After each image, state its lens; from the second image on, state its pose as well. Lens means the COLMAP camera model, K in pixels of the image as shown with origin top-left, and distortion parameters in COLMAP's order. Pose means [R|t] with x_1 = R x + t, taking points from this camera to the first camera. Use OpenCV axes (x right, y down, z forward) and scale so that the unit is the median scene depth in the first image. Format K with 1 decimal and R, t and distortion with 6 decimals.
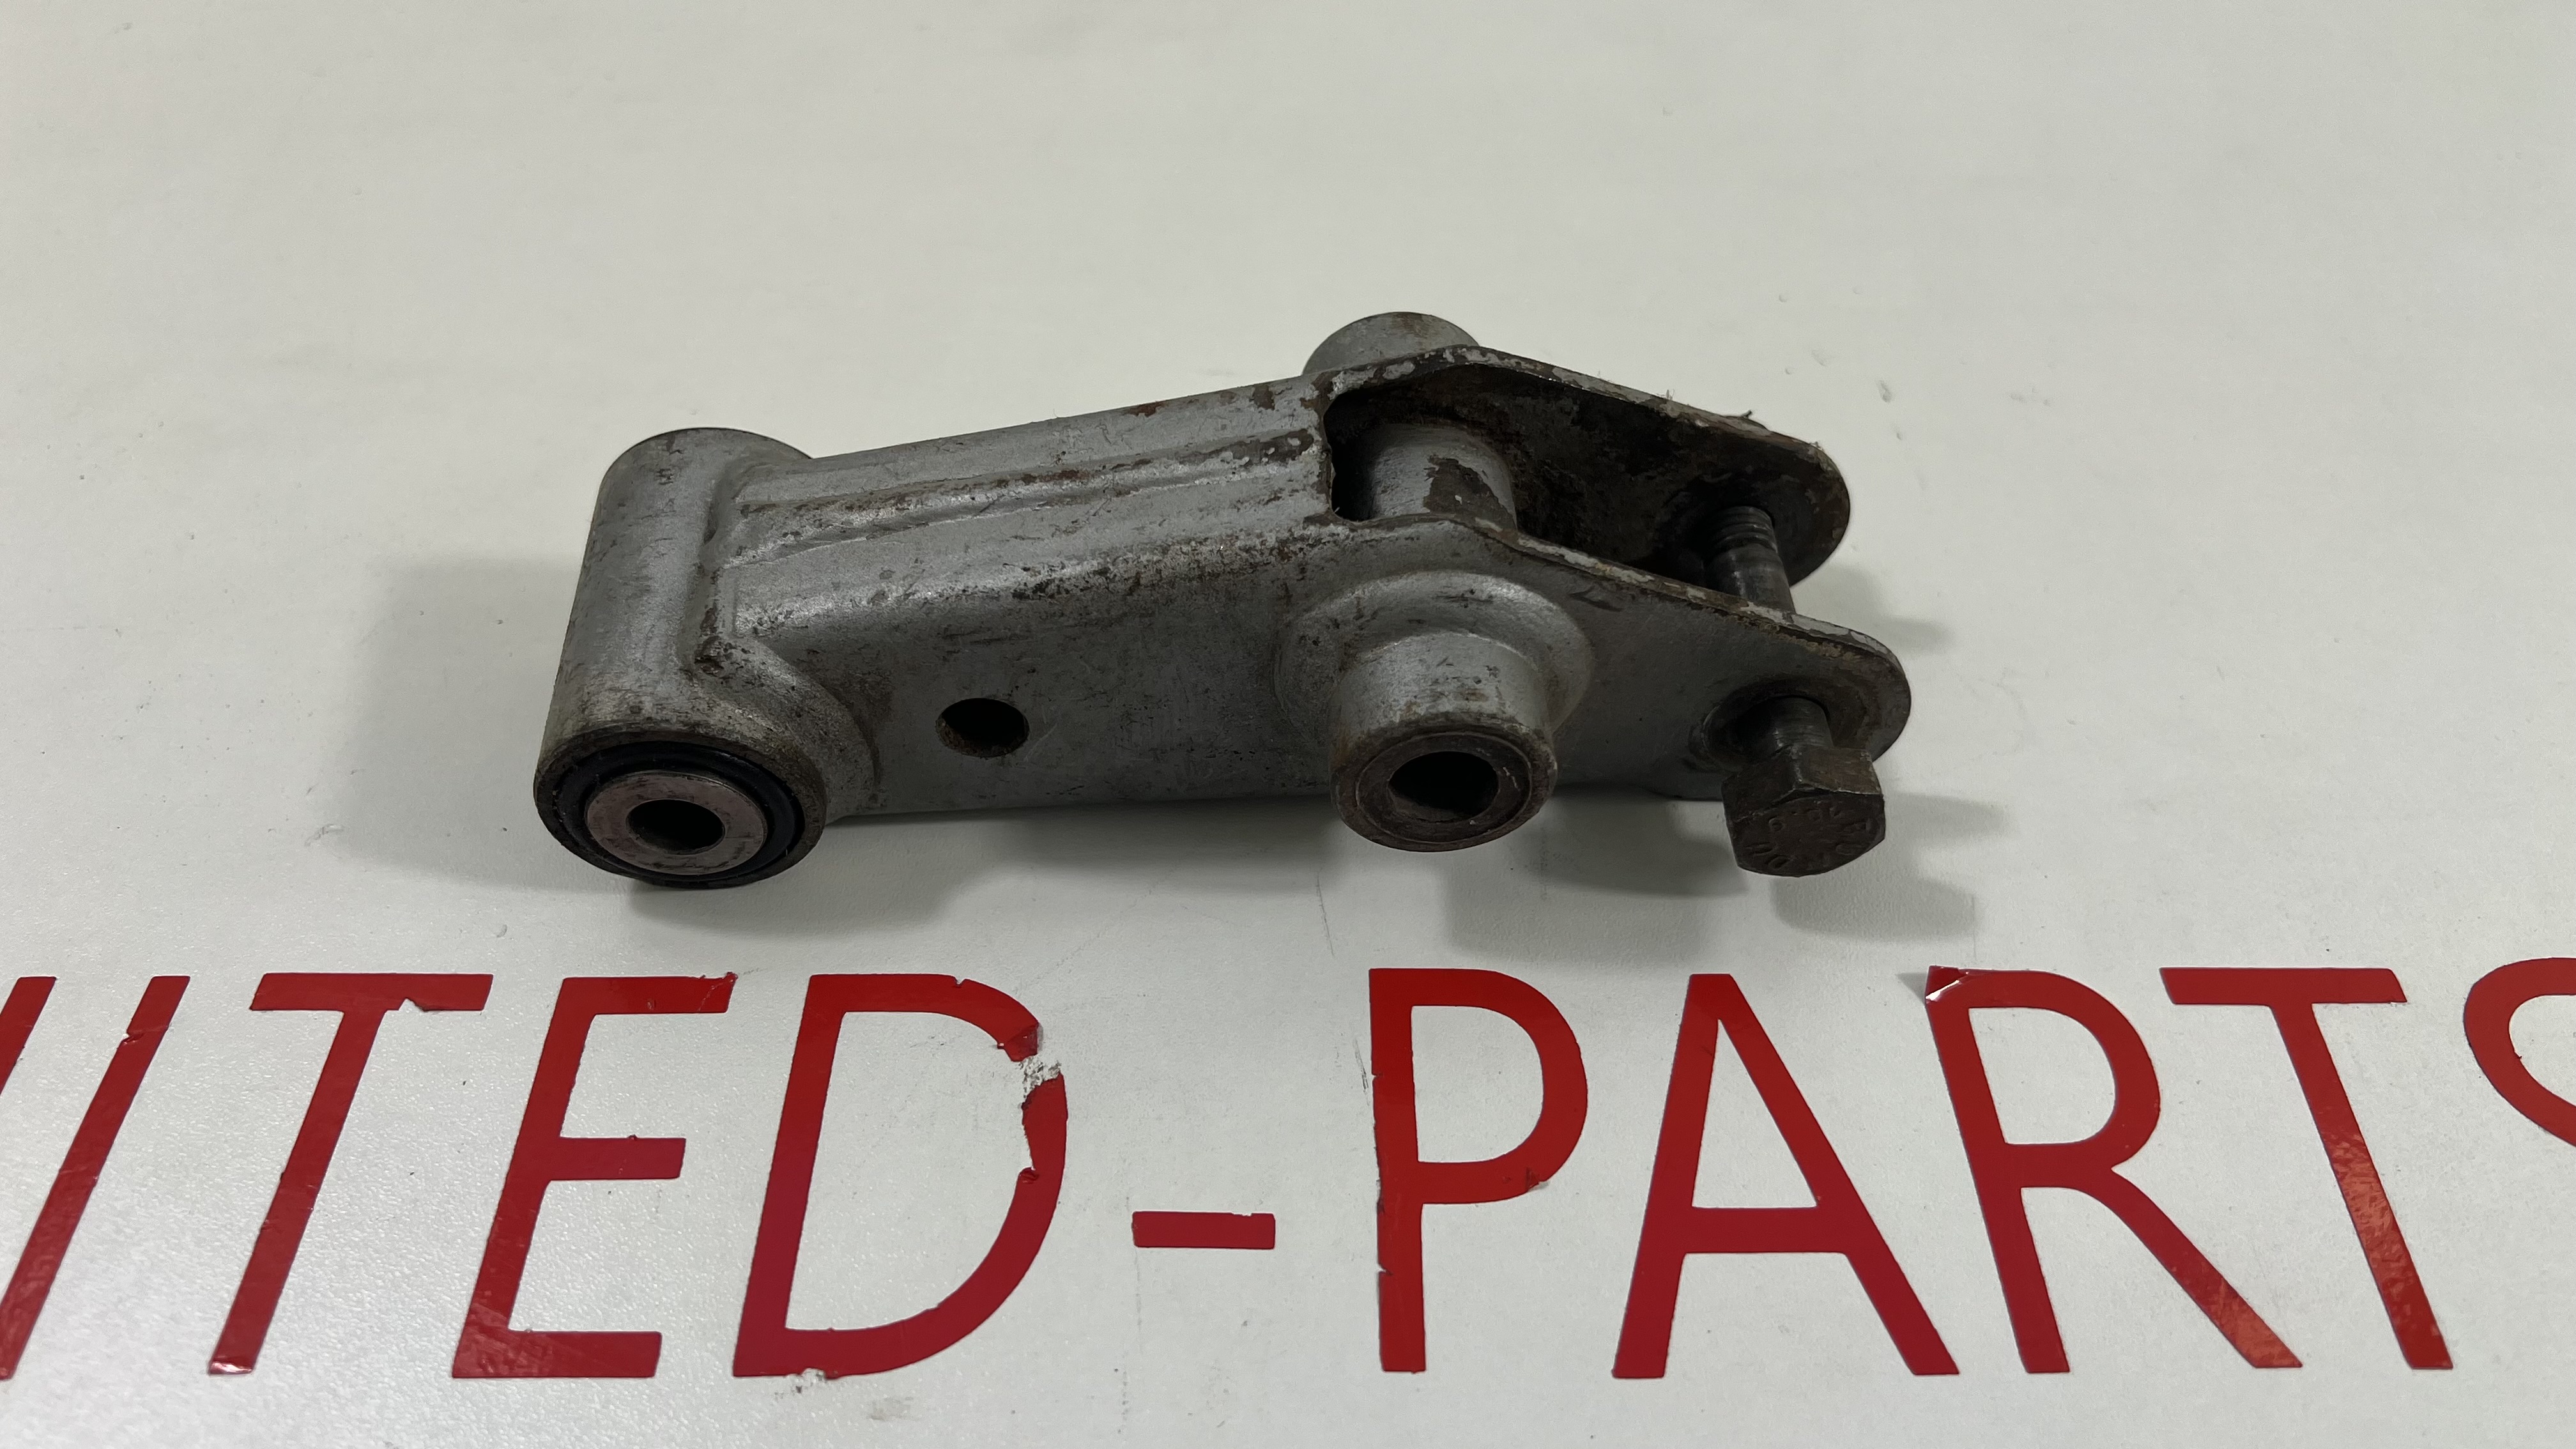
lens RADIAL K [[2030.4, 0, 1316.8], [0, 2030.4, 698.1], [0, 0, 1]] dist [-0.004308, -0.018867]
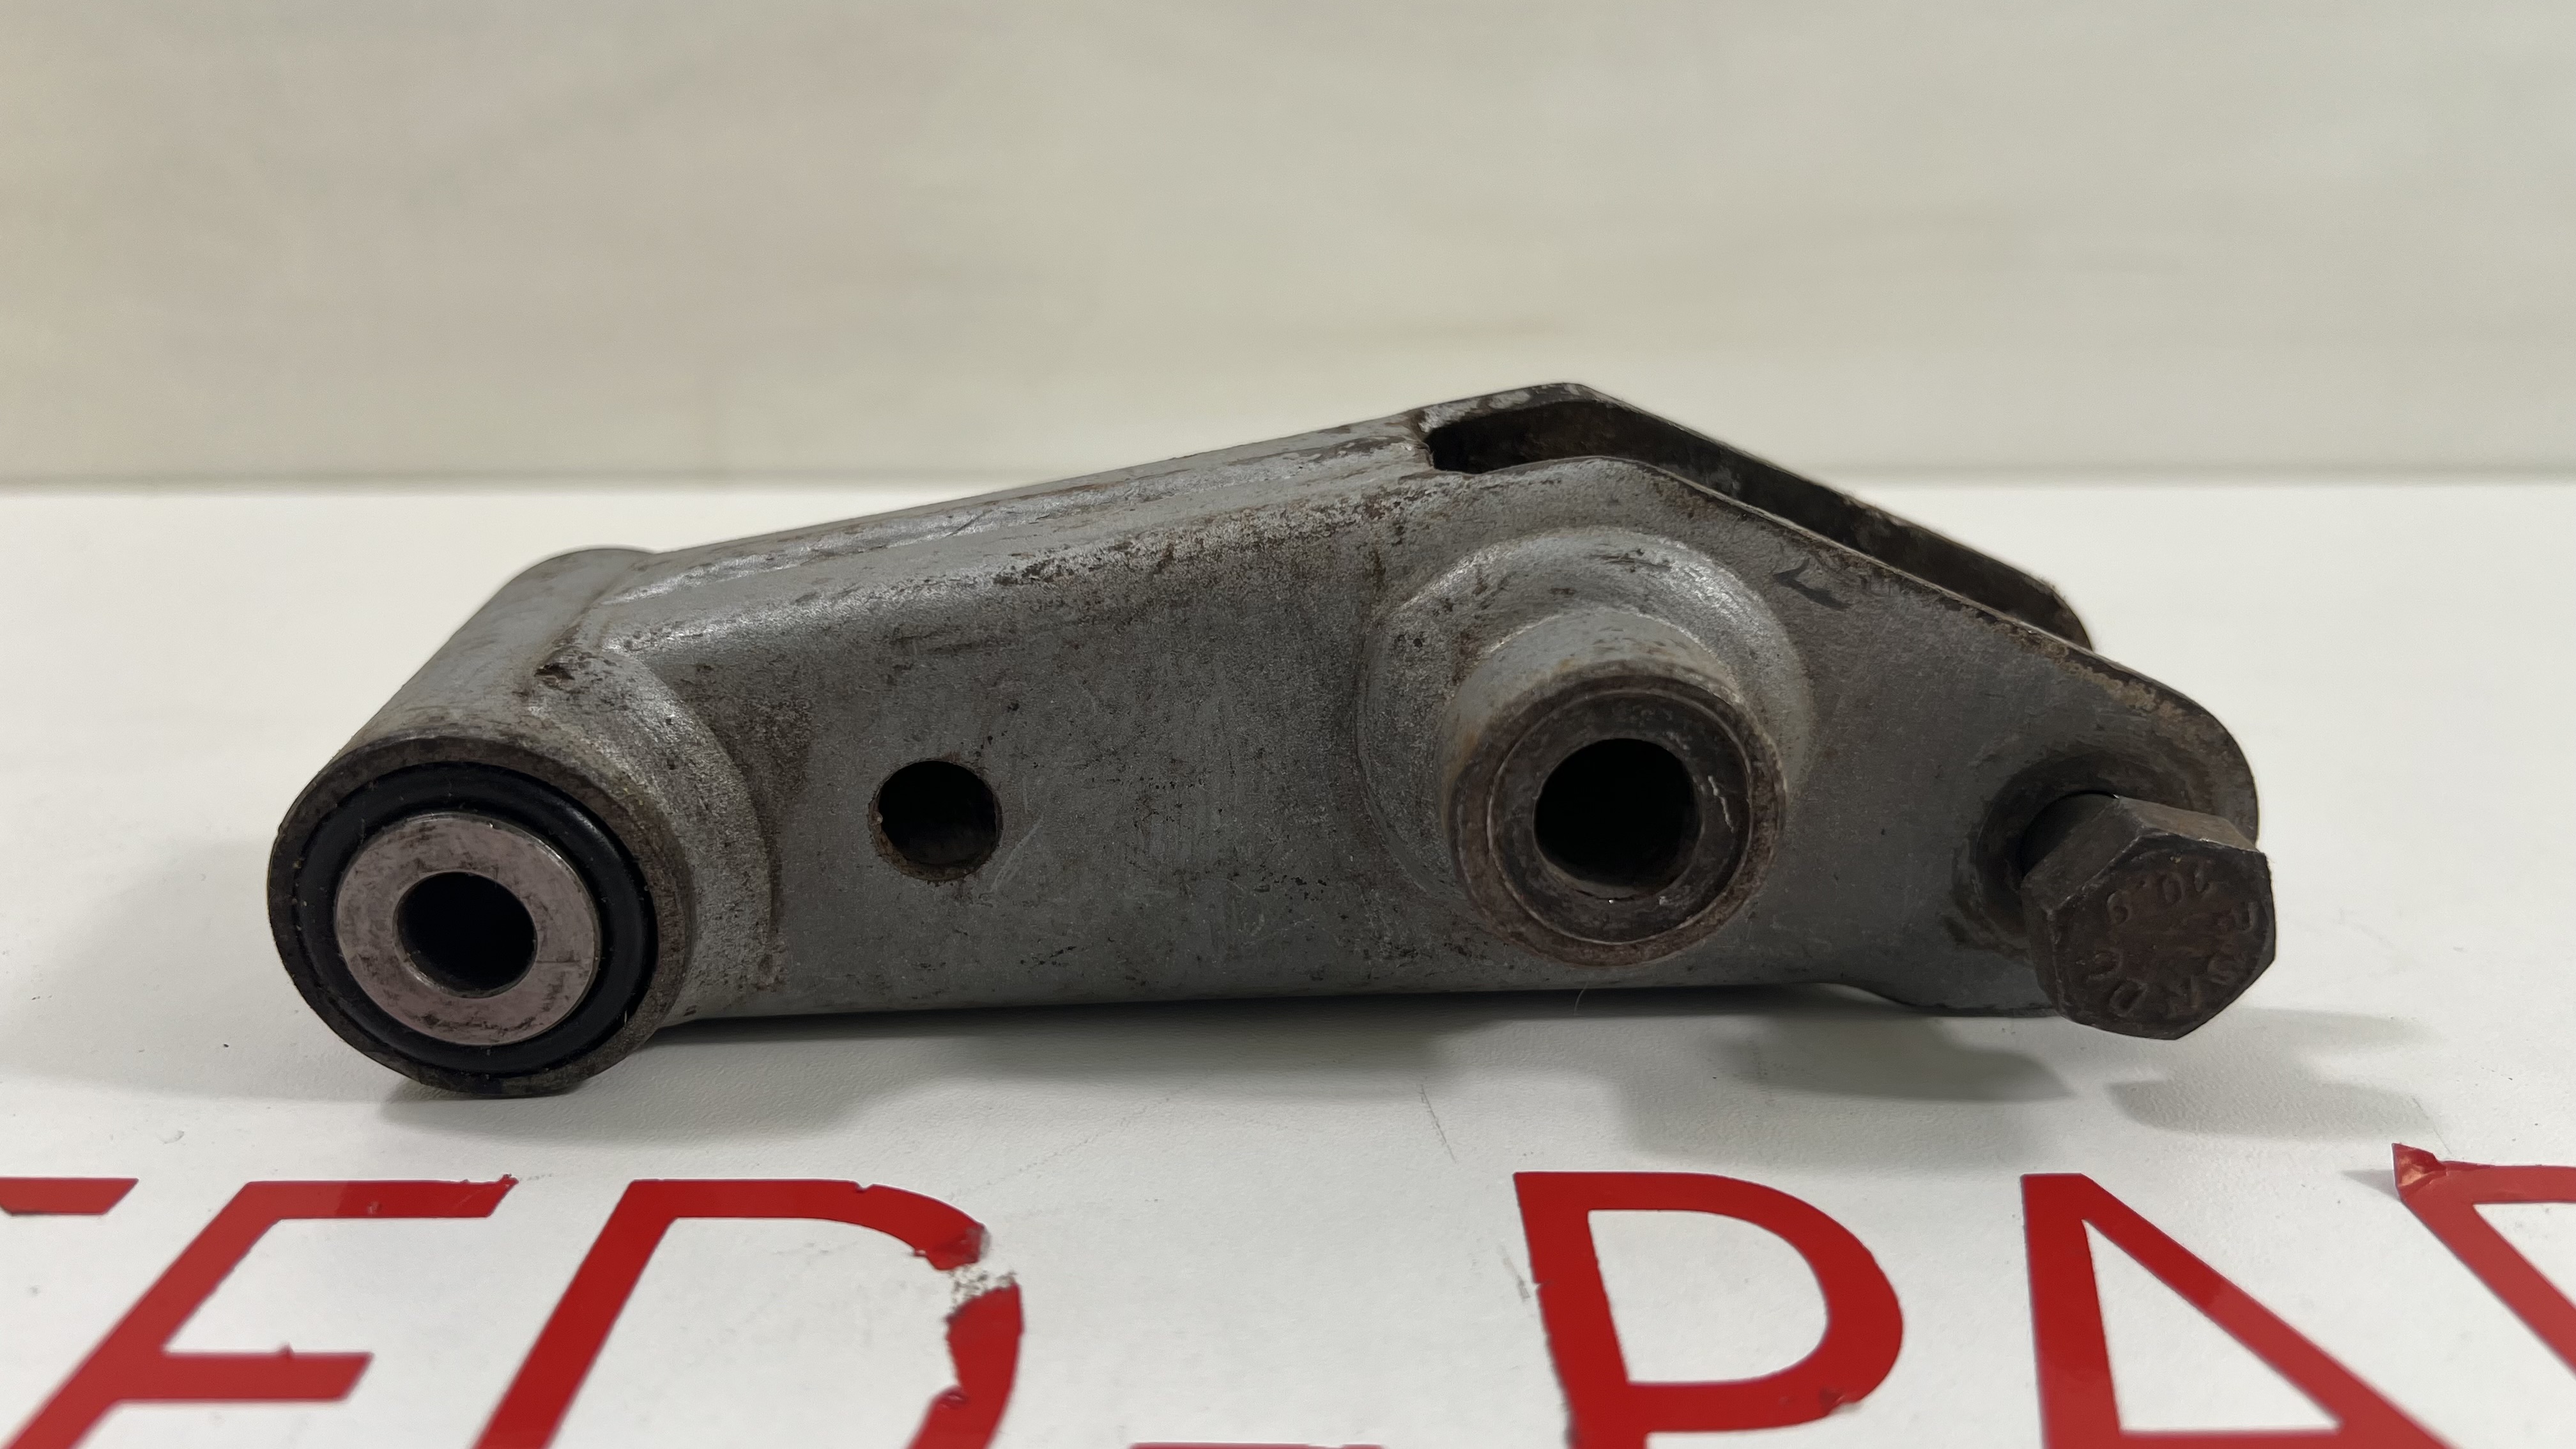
lens RADIAL K [[2030.4, 0, 1281.3], [0, 2030.4, 713.8], [0, 0, 1]] dist [-0.004308, -0.018867]
pose [[0.999884, -0.006376, -0.013823, -0.038020], [-0.001366, 0.866831, -0.498600, 0.338551], [0.015161, 0.498561, 0.866722, 0.395449]]
